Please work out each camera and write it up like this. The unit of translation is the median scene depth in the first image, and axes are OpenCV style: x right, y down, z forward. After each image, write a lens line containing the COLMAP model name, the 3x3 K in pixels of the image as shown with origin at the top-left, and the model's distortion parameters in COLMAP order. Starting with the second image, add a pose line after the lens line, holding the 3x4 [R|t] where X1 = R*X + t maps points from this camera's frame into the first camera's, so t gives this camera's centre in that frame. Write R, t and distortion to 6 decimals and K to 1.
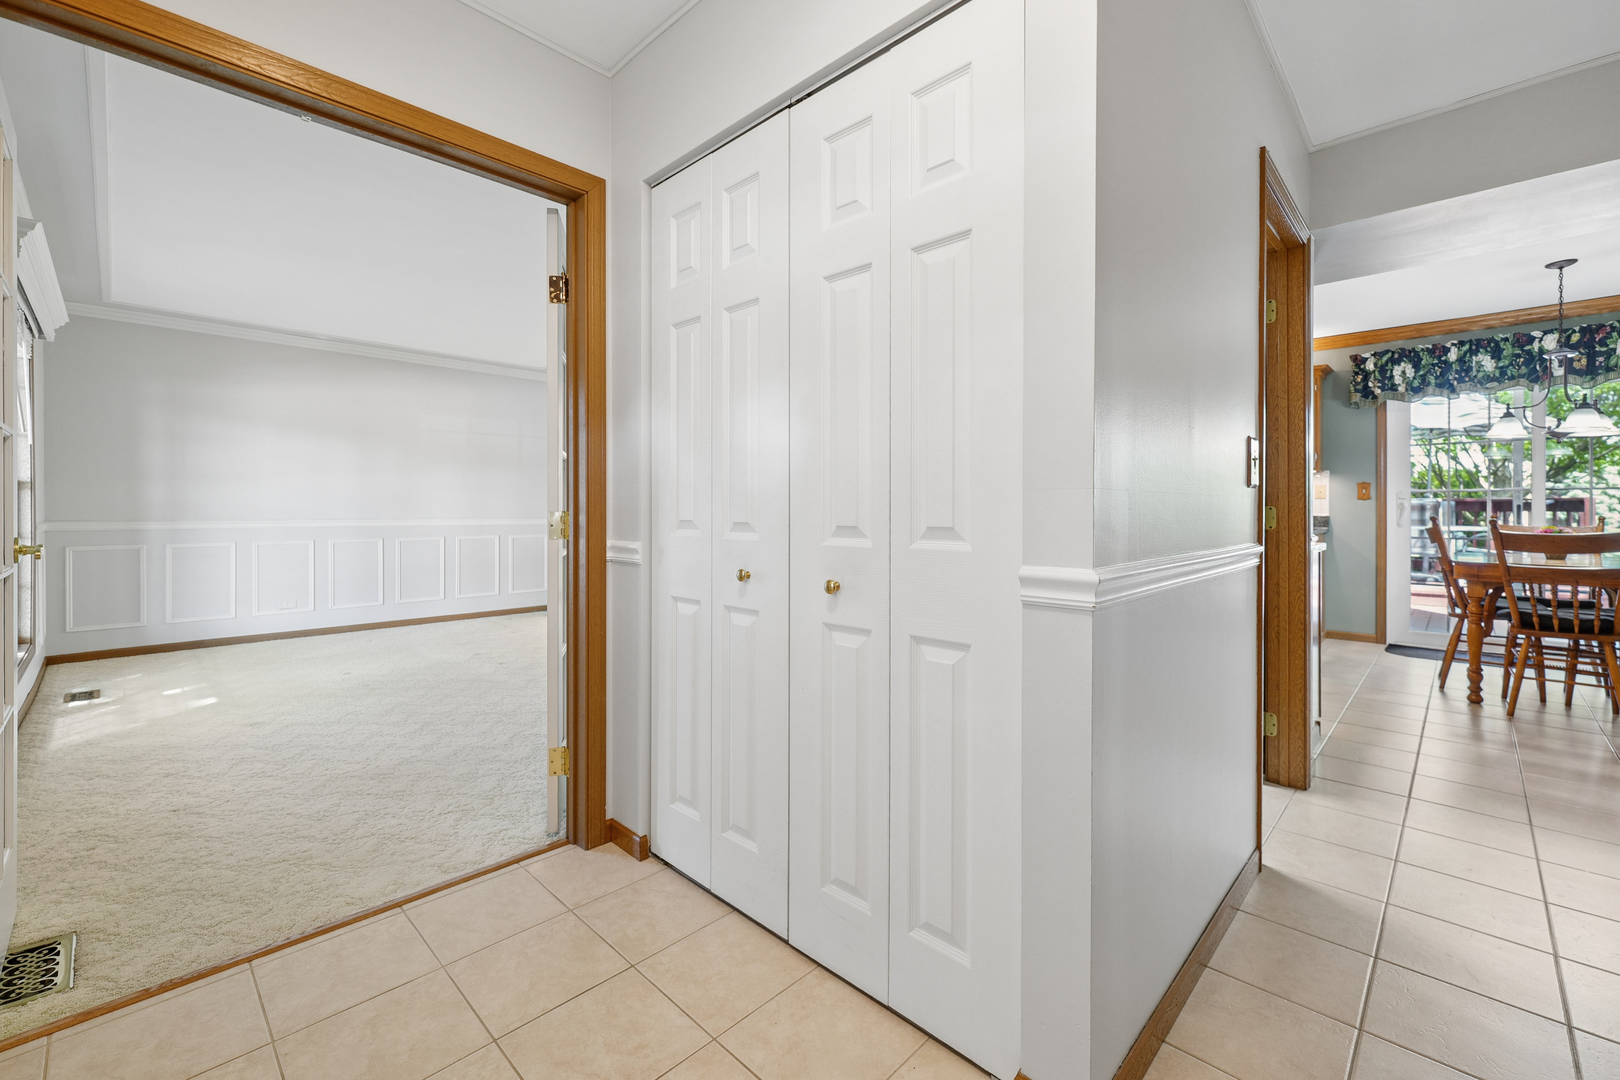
lens RADIAL K [[668.7, 0, 803.4], [0, 668.7, 513.2], [0, 0, 1]] dist [0.000611, -0.000491]
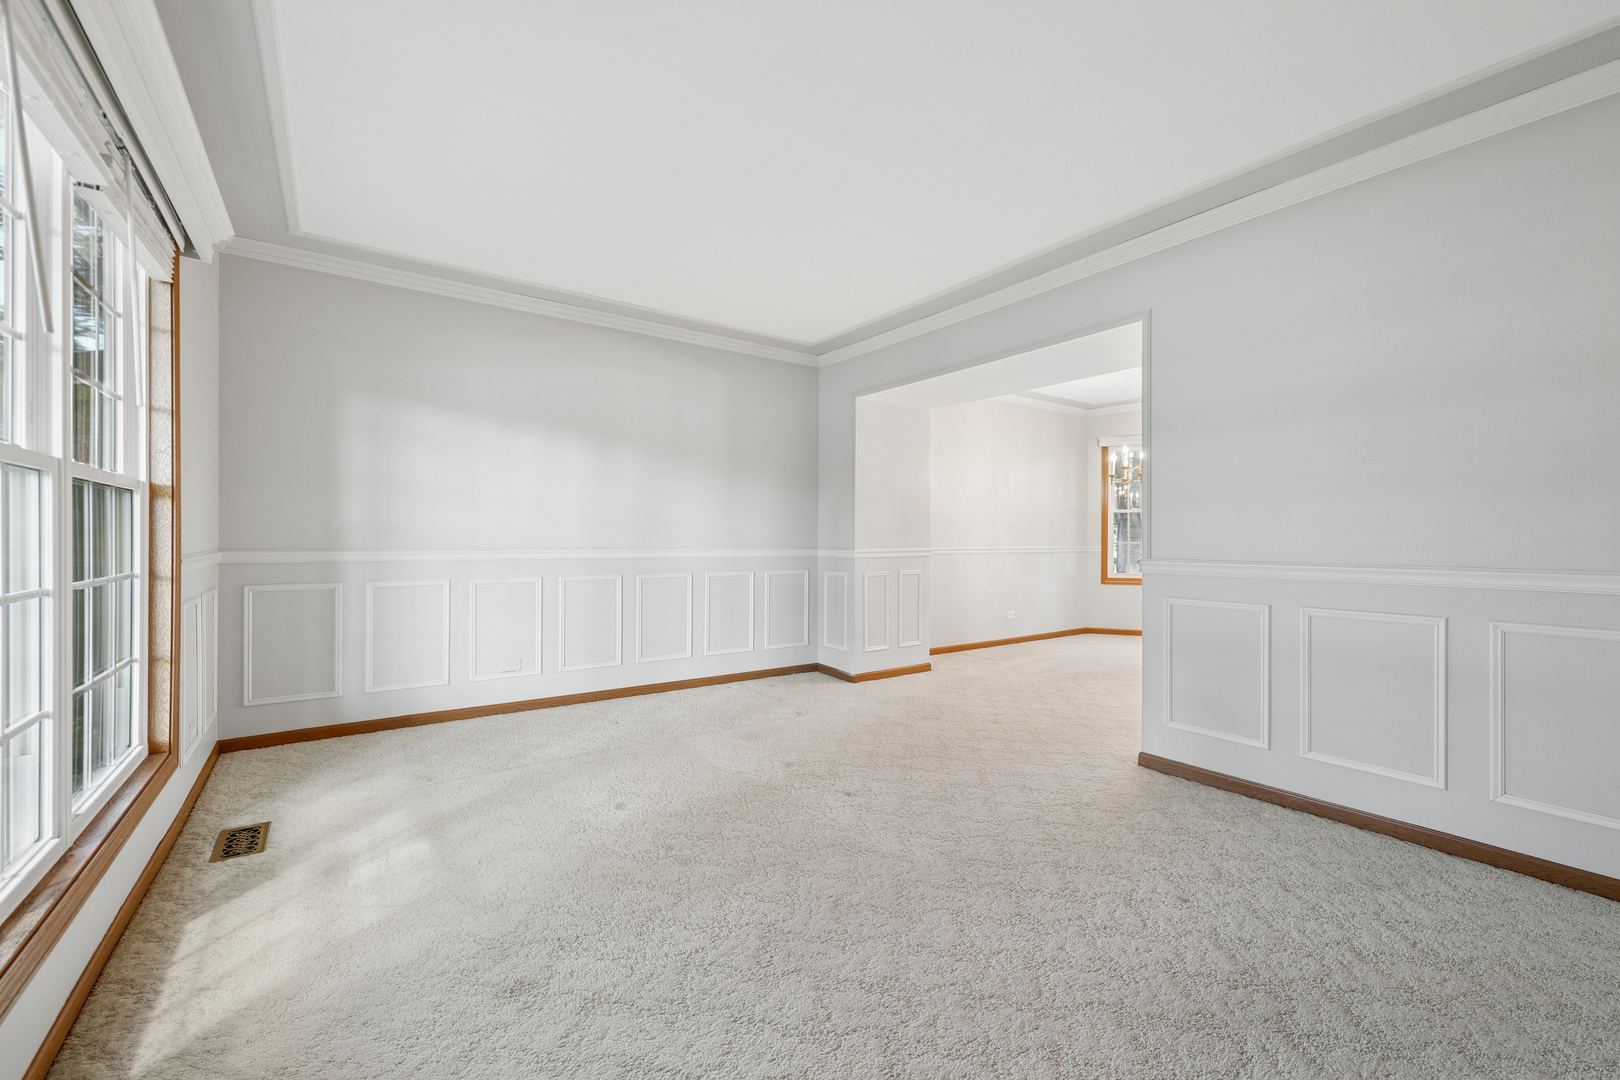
lens RADIAL K [[668.7, 0, 811.5], [0, 668.7, 539.8], [0, 0, 1]] dist [0.000611, -0.000491]
pose [[0.983889, 0.003305, -0.178749, -0.365118], [-0.004103, 0.999983, -0.004094, 0.001384], [0.178732, 0.004761, 0.983886, 0.389608]]
